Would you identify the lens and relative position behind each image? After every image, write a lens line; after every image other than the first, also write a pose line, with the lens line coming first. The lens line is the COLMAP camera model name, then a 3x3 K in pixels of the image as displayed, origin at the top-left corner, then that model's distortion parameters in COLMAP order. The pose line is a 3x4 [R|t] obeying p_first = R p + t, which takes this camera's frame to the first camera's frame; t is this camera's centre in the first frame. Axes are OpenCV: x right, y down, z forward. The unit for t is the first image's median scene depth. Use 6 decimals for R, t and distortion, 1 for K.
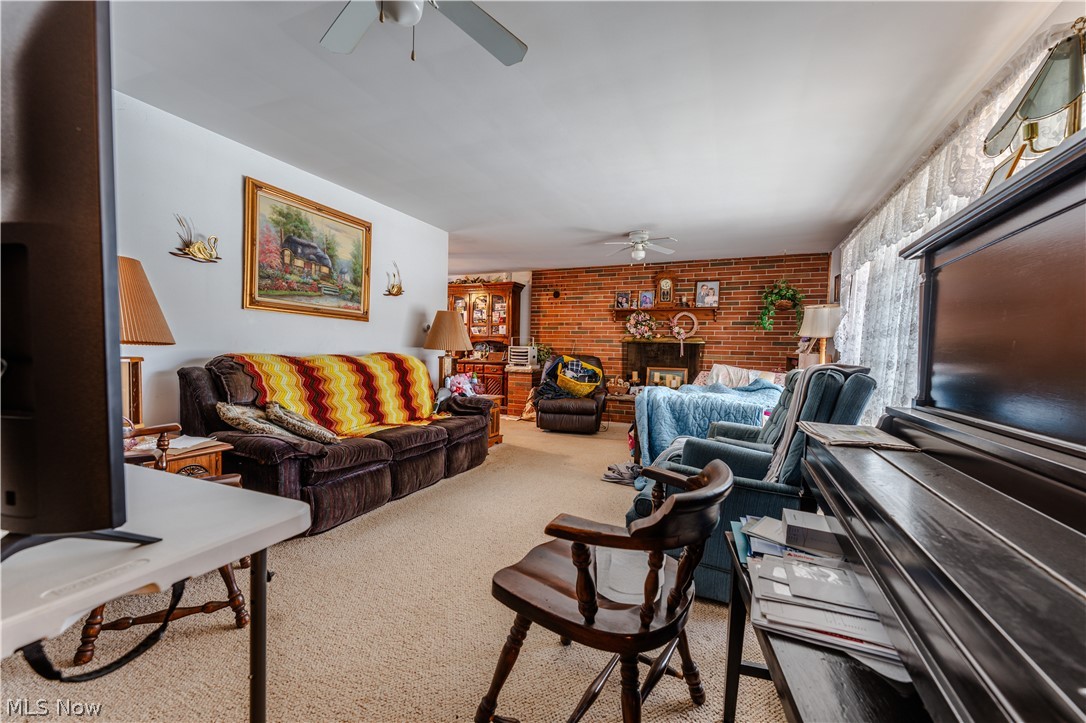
lens RADIAL K [[443.7, 0, 543.0], [0, 443.7, 361.5], [0, 0, 1]] dist [0.000516, -0.000023]
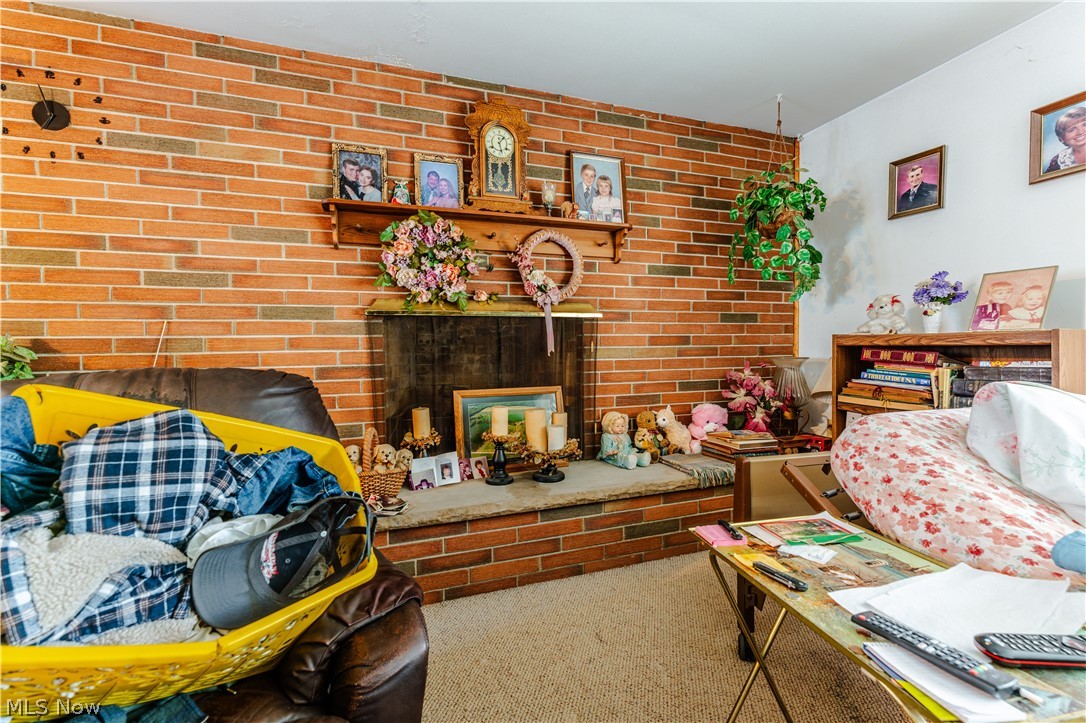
lens RADIAL K [[451.9, 0, 543.0], [0, 451.9, 361.5], [0, 0, 1]] dist [0.000585, 0.000134]
pose [[0.738017, -0.054959, 0.672541, 0.059072], [0.048743, 0.998416, 0.028101, -0.015261], [-0.673020, 0.012043, 0.739526, 0.705241]]
